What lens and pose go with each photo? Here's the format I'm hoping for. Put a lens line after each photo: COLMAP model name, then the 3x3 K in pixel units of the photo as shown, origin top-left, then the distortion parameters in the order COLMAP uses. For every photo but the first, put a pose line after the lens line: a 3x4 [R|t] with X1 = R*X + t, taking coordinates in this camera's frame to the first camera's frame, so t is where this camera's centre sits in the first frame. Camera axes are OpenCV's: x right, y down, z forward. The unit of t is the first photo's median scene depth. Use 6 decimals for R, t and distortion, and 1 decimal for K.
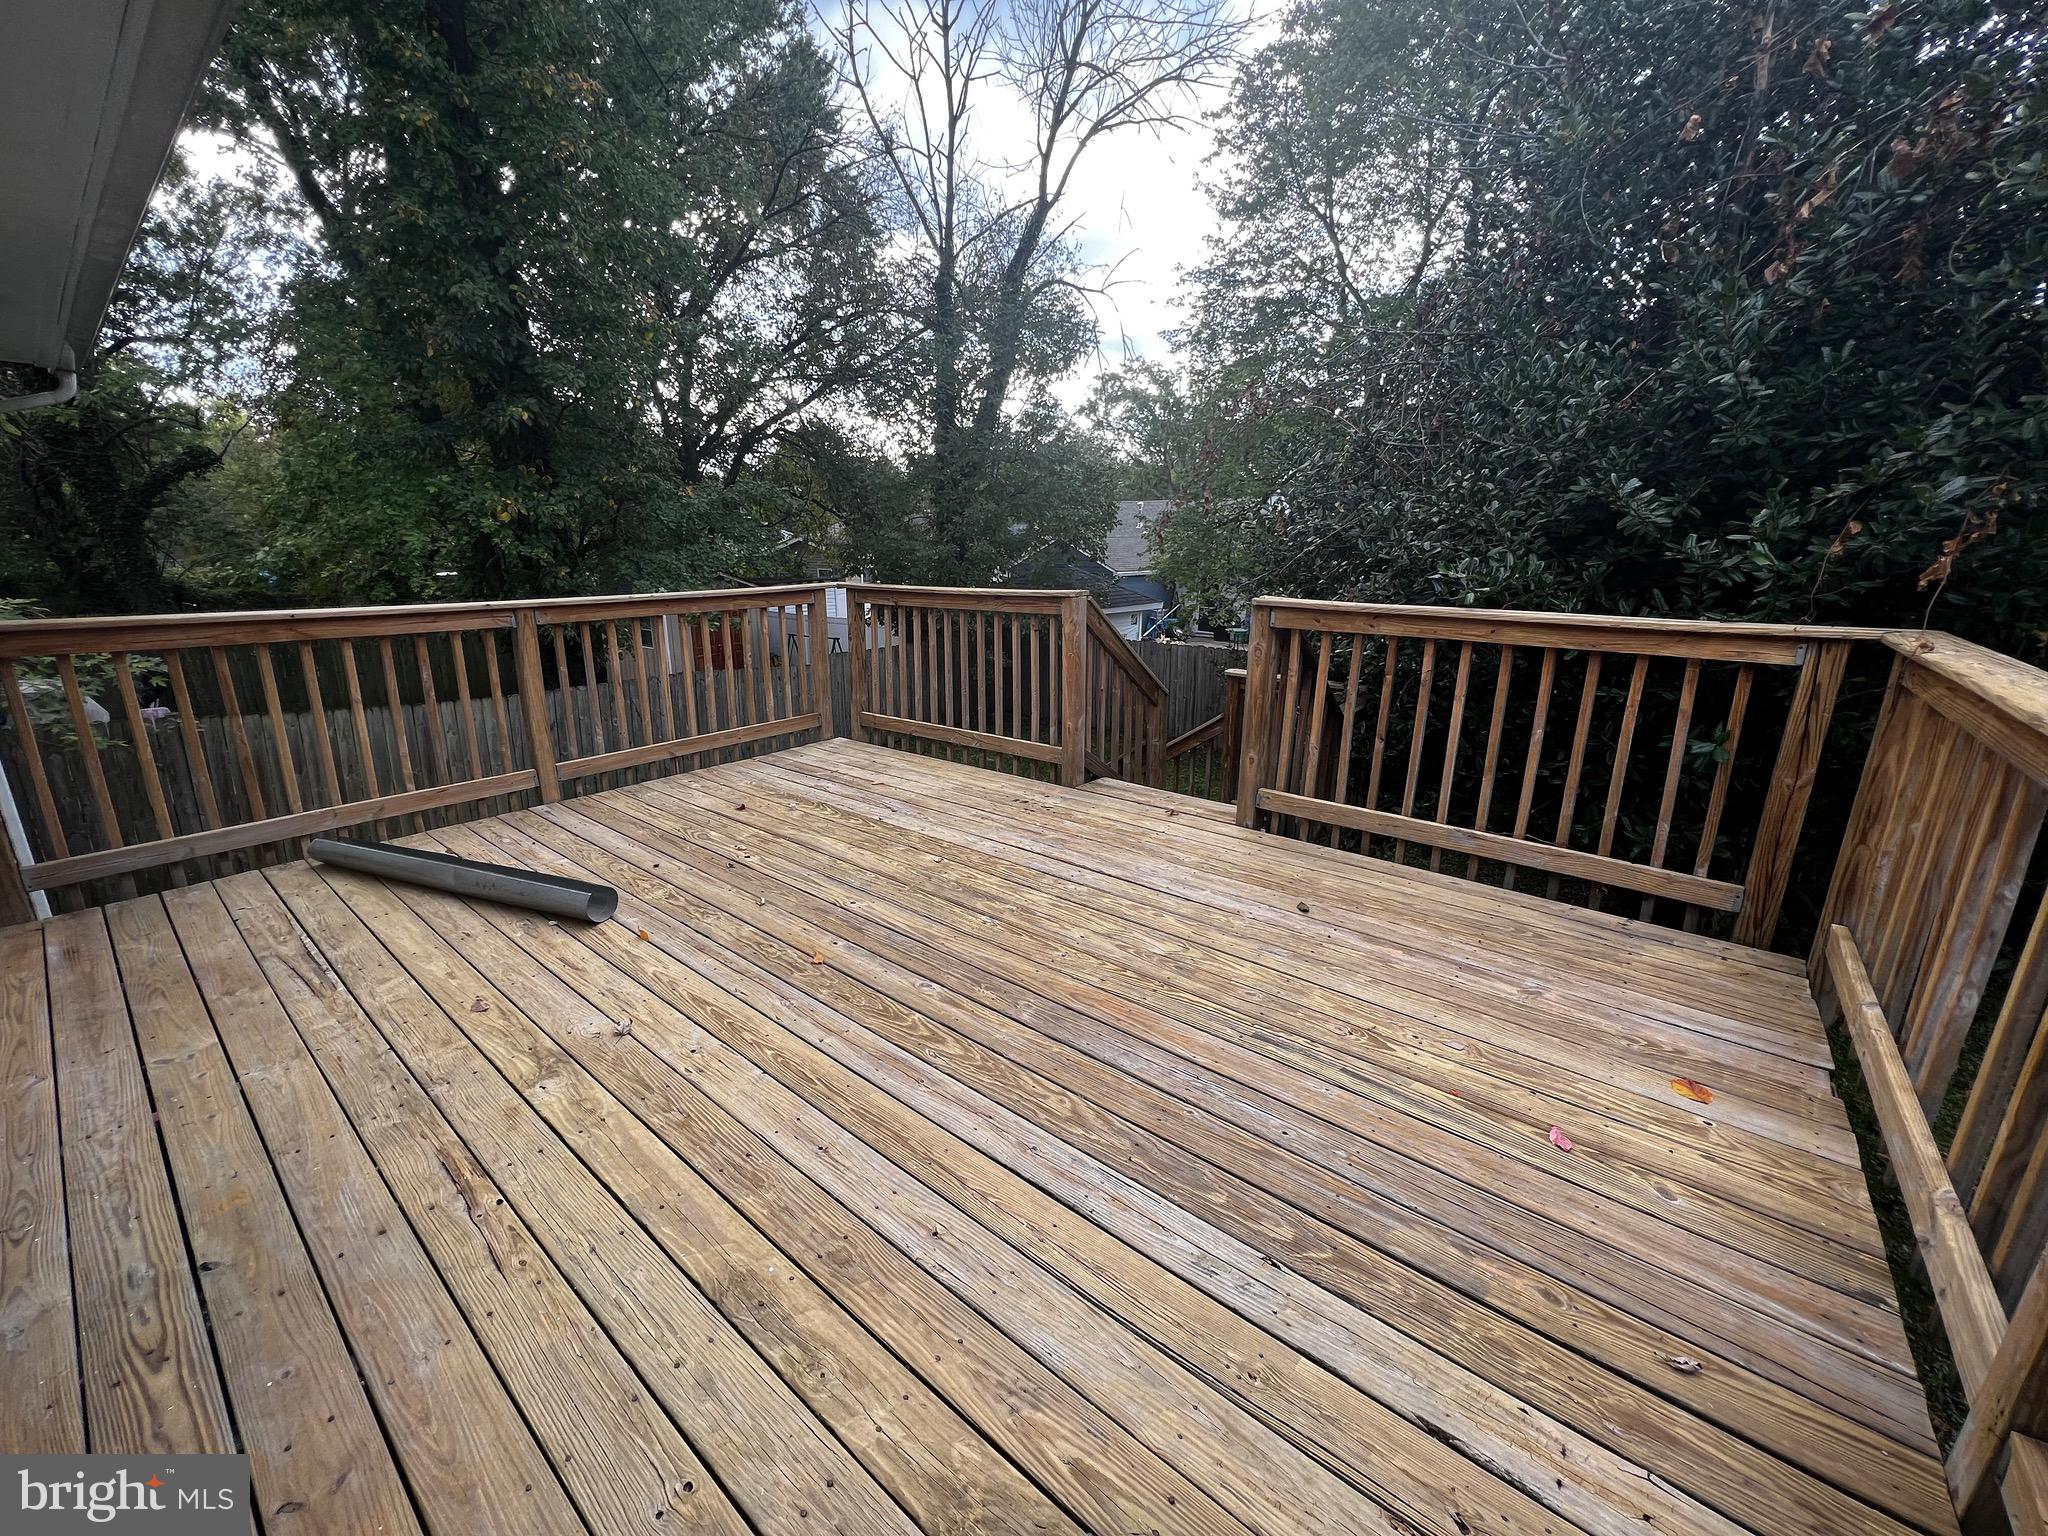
lens RADIAL K [[820.9, 0, 1017.8], [0, 820.9, 761.4], [0, 0, 1]] dist [-0.001543, 0.000437]
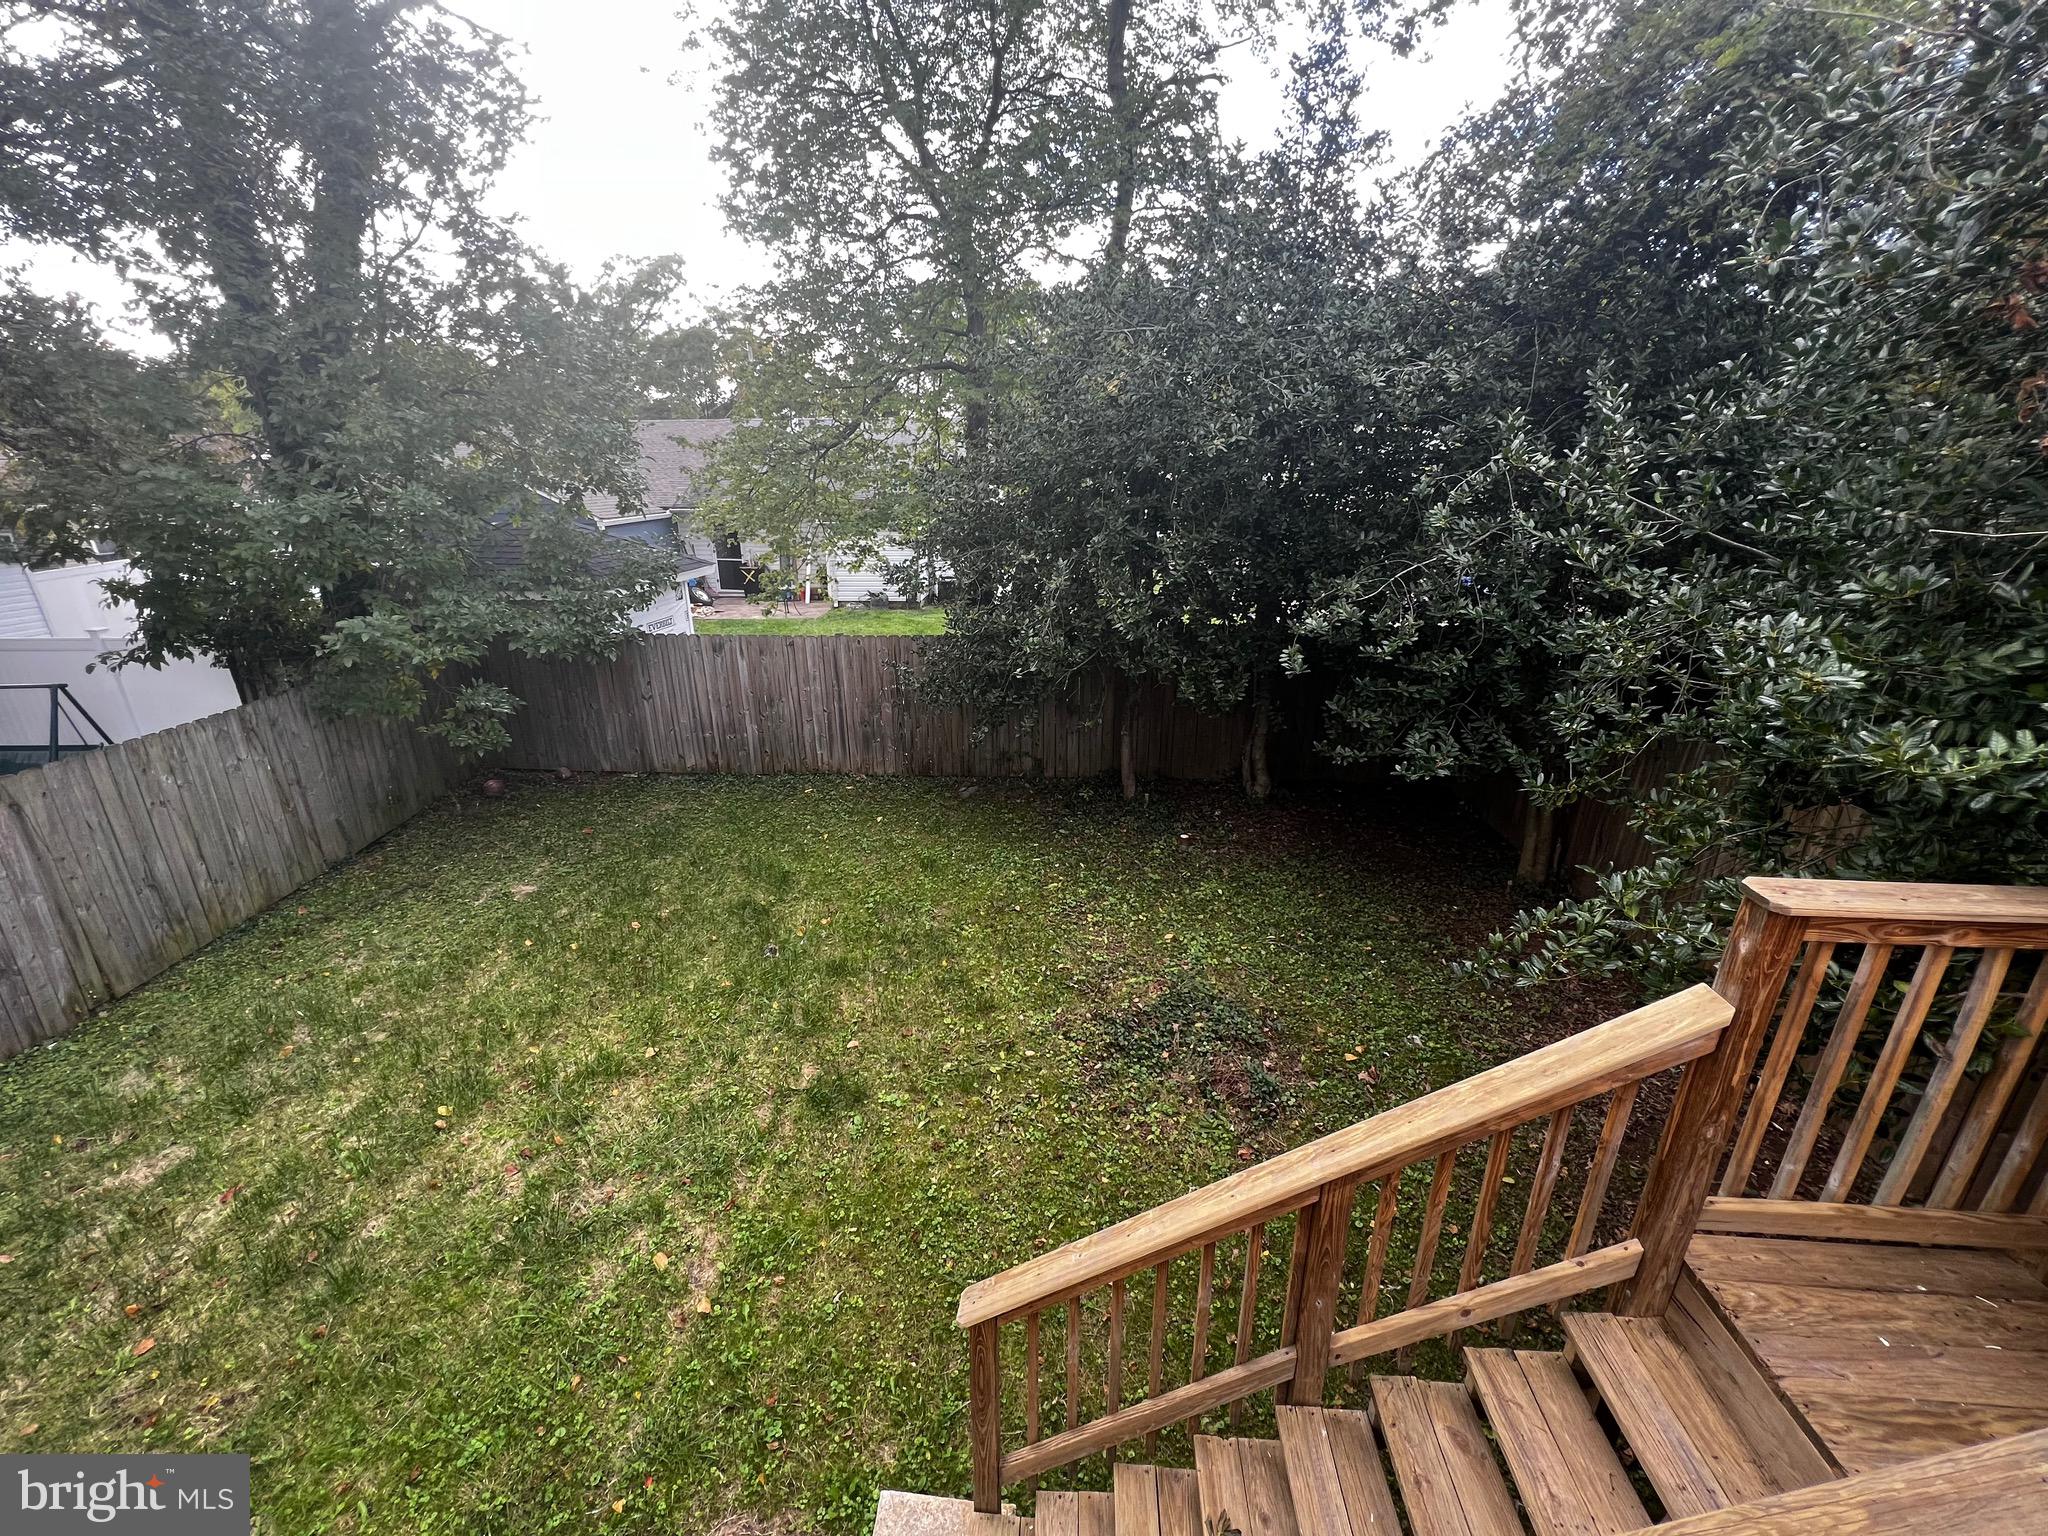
lens RADIAL K [[820.9, 0, 1017.8], [0, 820.9, 761.4], [0, 0, 1]] dist [-0.001543, 0.000437]
pose [[0.798738, -0.210975, 0.563478, -0.264662], [0.166320, 0.977437, 0.130207, -0.389738], [-0.578235, -0.010283, 0.815805, 1.376109]]
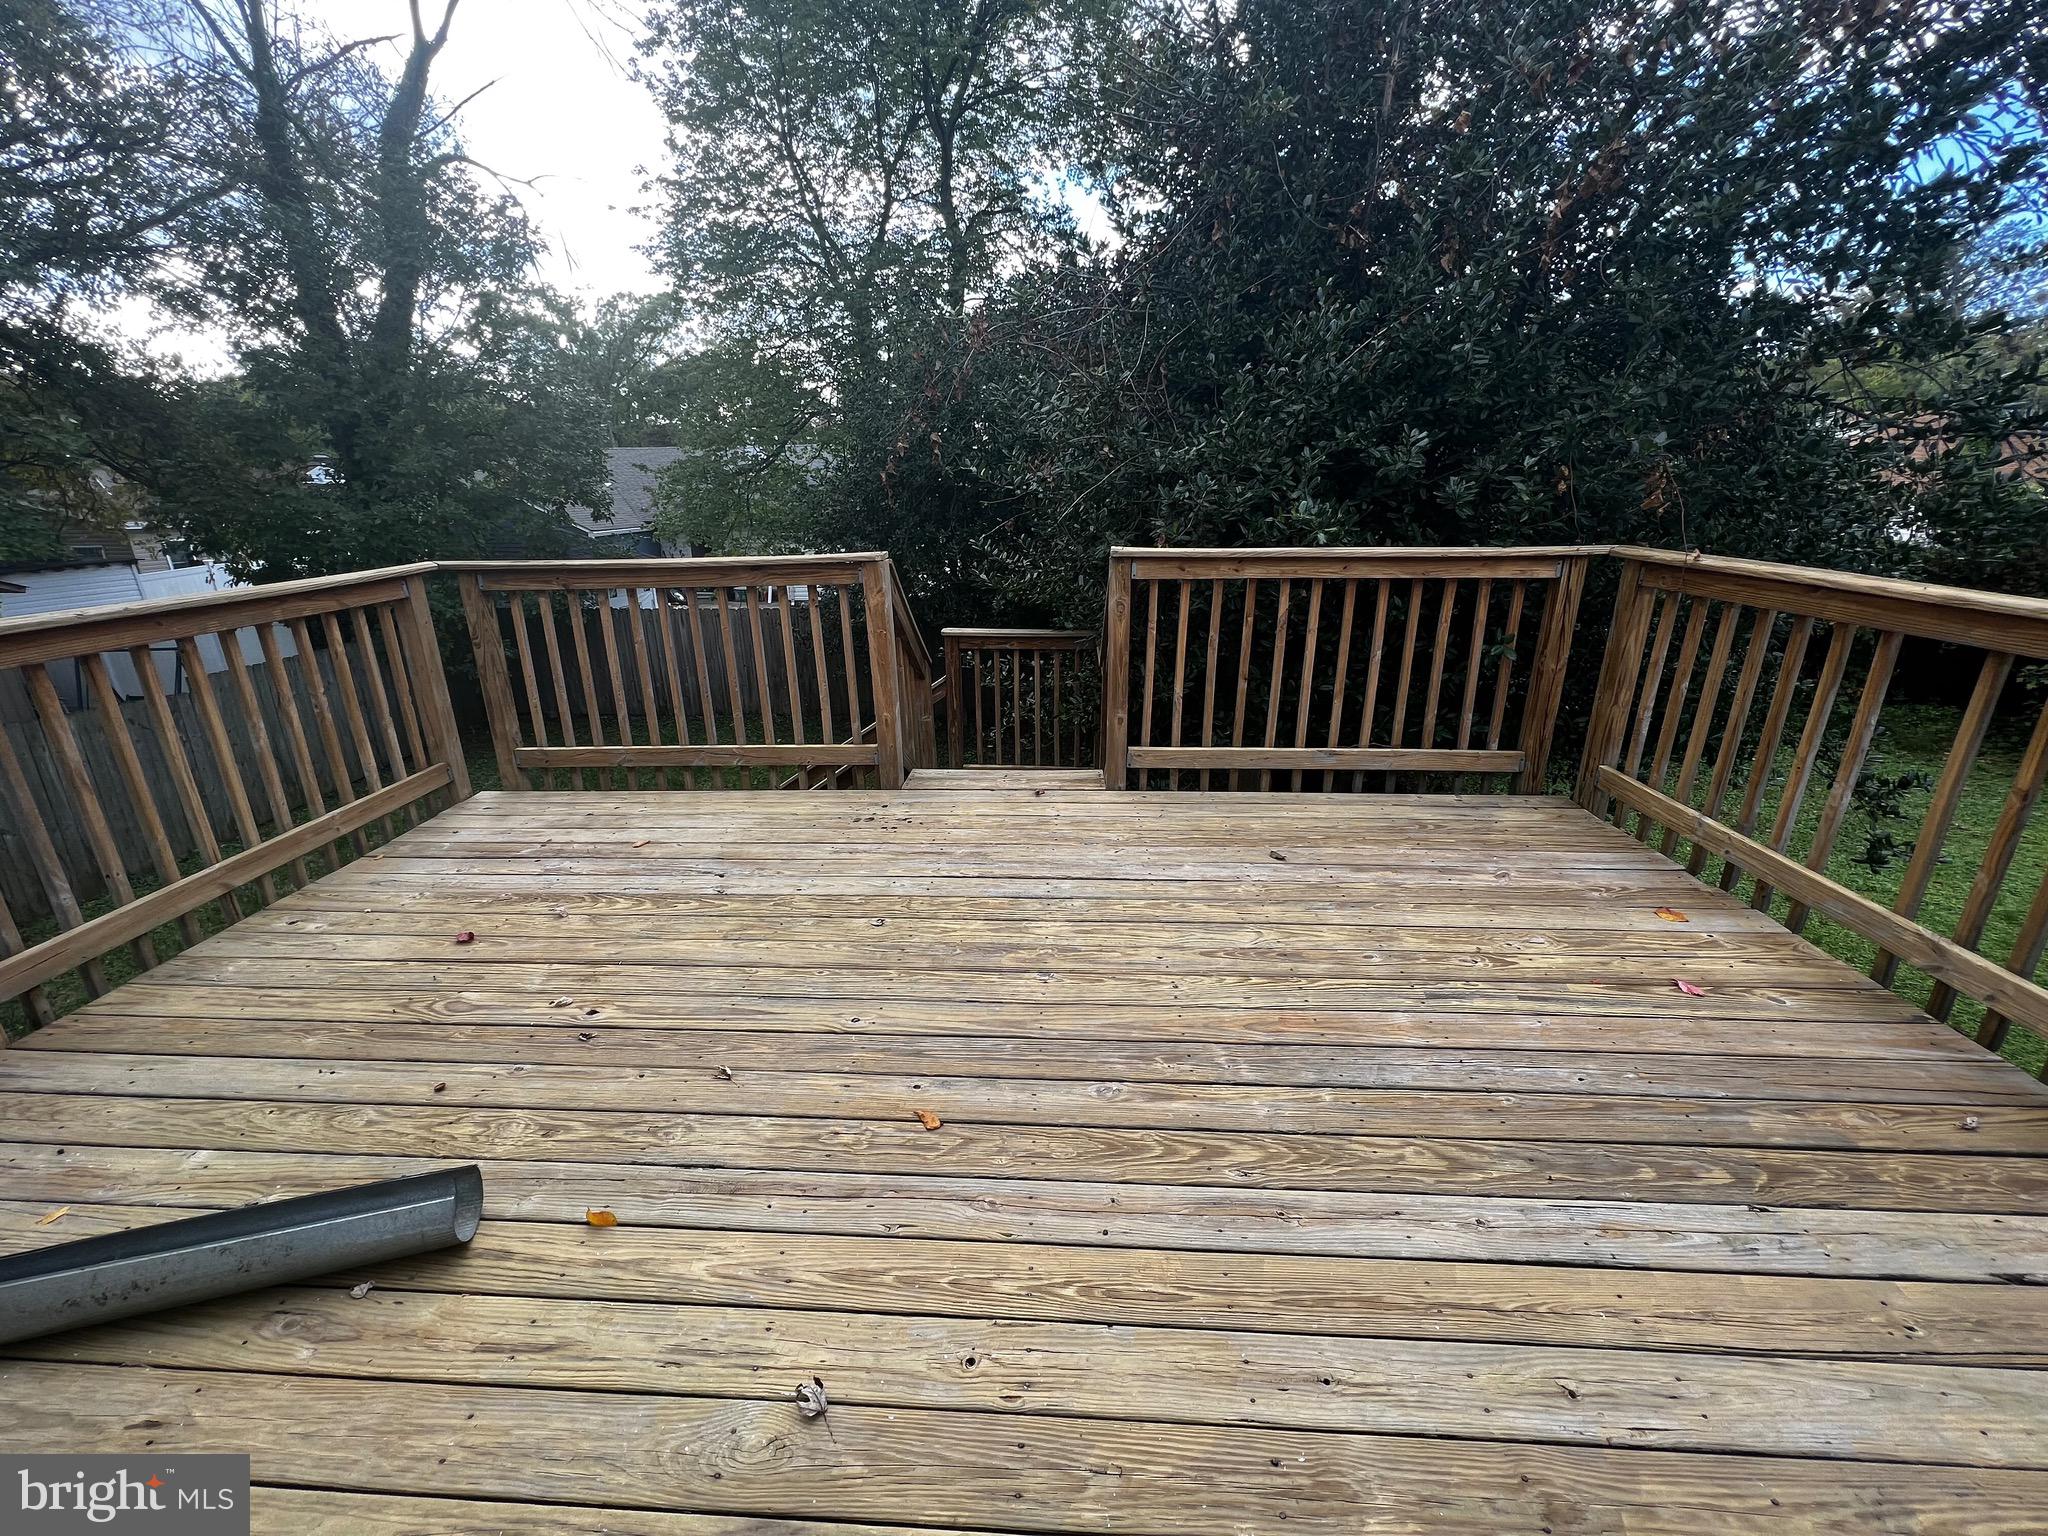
lens RADIAL K [[820.9, 0, 1017.8], [0, 820.9, 761.4], [0, 0, 1]] dist [-0.001543, 0.000437]
pose [[0.801982, -0.200216, 0.562795, -0.375214], [0.169375, 0.979707, 0.107175, -0.080964], [-0.572832, 0.009371, 0.819619, 0.296430]]
